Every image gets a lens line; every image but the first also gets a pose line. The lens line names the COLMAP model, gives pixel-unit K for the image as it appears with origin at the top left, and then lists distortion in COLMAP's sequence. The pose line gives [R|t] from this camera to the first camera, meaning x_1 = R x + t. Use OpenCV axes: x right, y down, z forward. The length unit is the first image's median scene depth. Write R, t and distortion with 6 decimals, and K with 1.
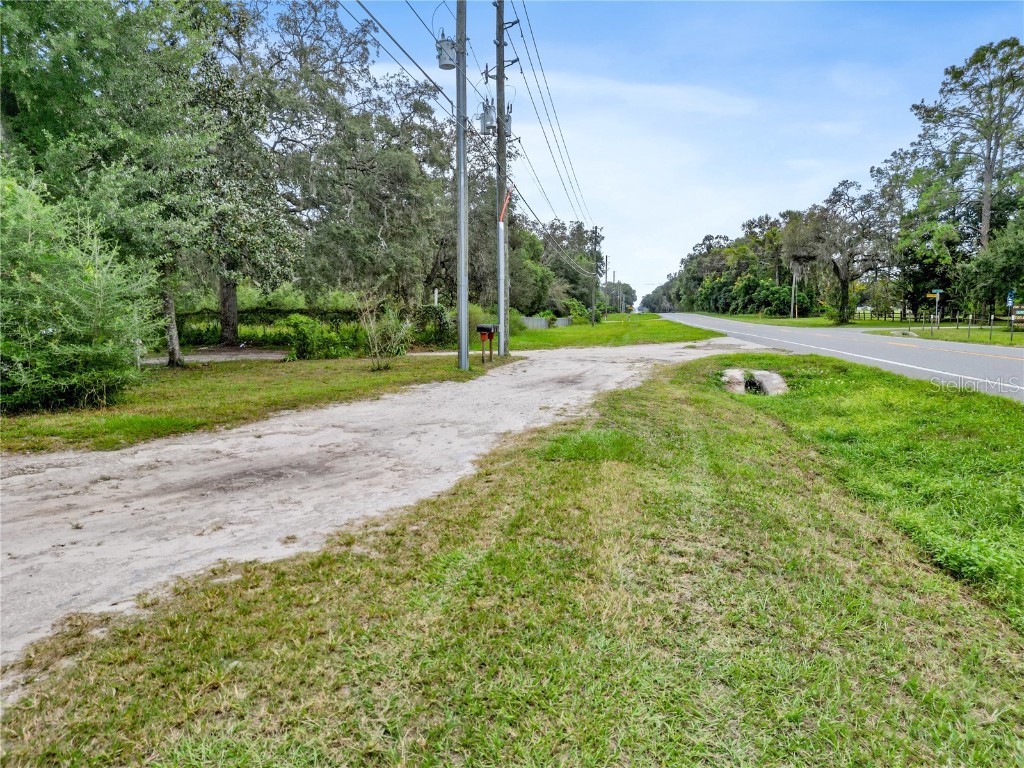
lens RADIAL K [[716.3, 0, 514.1], [0, 716.3, 383.0], [0, 0, 1]] dist [0.068419, -0.055257]
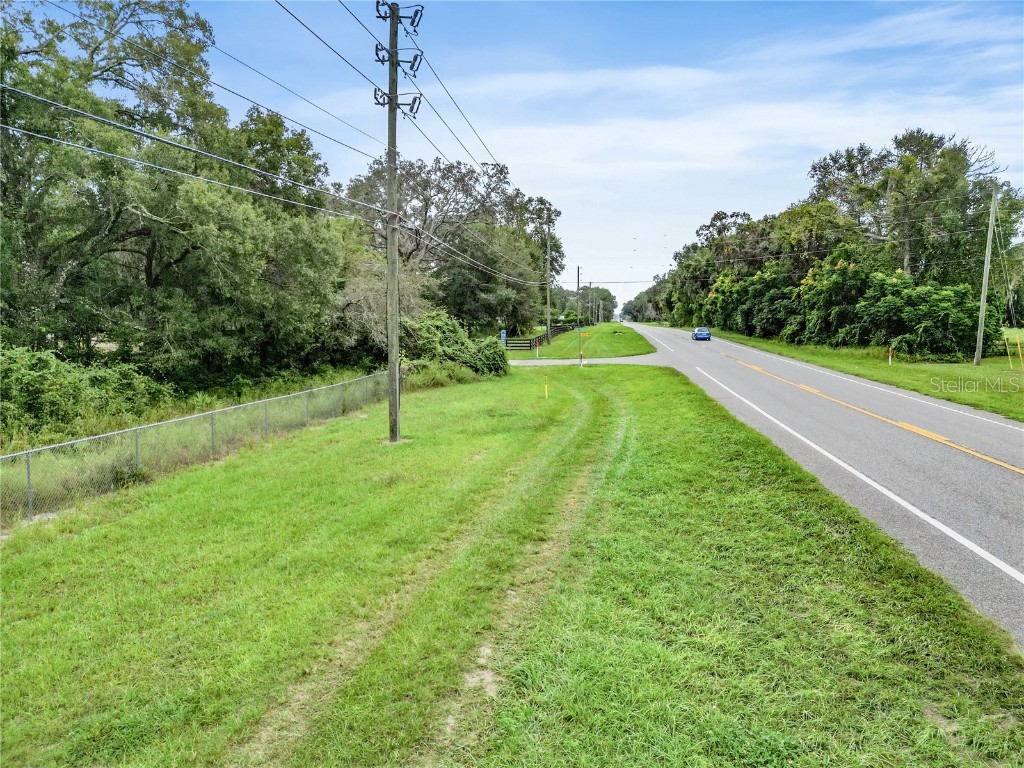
lens RADIAL K [[716.3, 0, 514.1], [0, 716.3, 383.0], [0, 0, 1]] dist [0.068419, -0.055257]
pose [[0.999700, 0.003893, 0.024164, 0.067291], [-0.003718, 0.999966, -0.007304, -0.044075], [-0.024192, 0.007212, 0.999681, 0.349605]]
